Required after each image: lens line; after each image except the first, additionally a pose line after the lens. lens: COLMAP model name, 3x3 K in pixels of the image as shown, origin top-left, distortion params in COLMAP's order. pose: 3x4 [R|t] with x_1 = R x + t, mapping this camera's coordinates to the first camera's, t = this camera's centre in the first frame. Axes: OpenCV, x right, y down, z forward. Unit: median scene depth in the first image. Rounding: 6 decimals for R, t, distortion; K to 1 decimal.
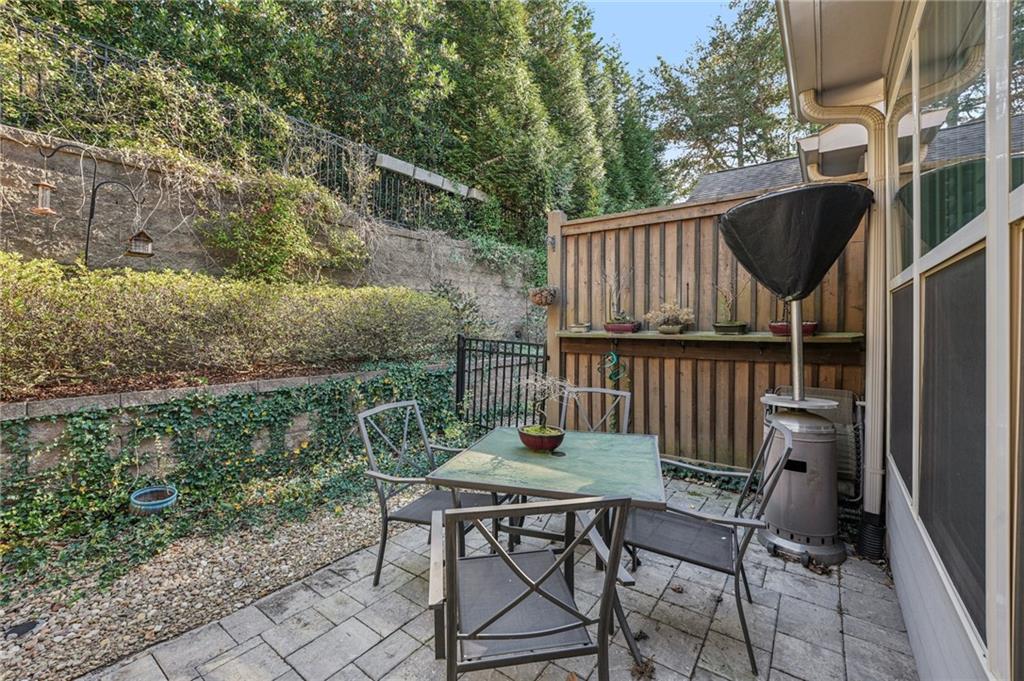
lens RADIAL K [[418.5, 0, 512.1], [0, 418.5, 329.4], [0, 0, 1]] dist [-0.013148, 0.000918]
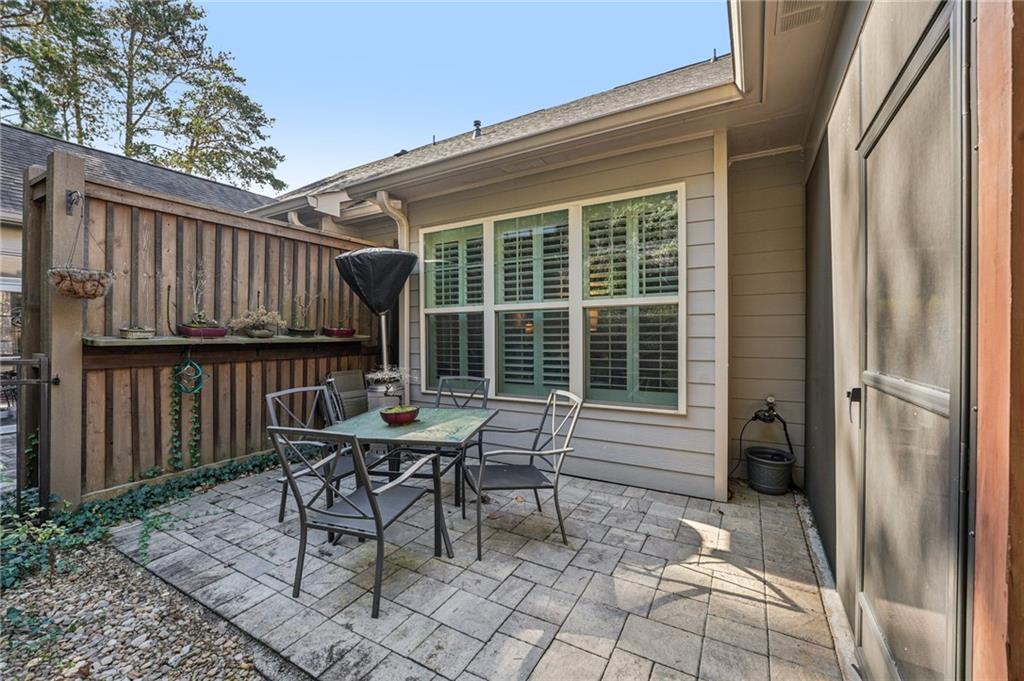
lens RADIAL K [[418.5, 0, 509.6], [0, 418.5, 336.5], [0, 0, 1]] dist [-0.013148, 0.000918]
pose [[-0.118214, -0.010866, 0.992929, -0.724490], [0.010968, 0.999865, 0.012247, 0.001381], [-0.992928, 0.012338, -0.118079, 0.473079]]
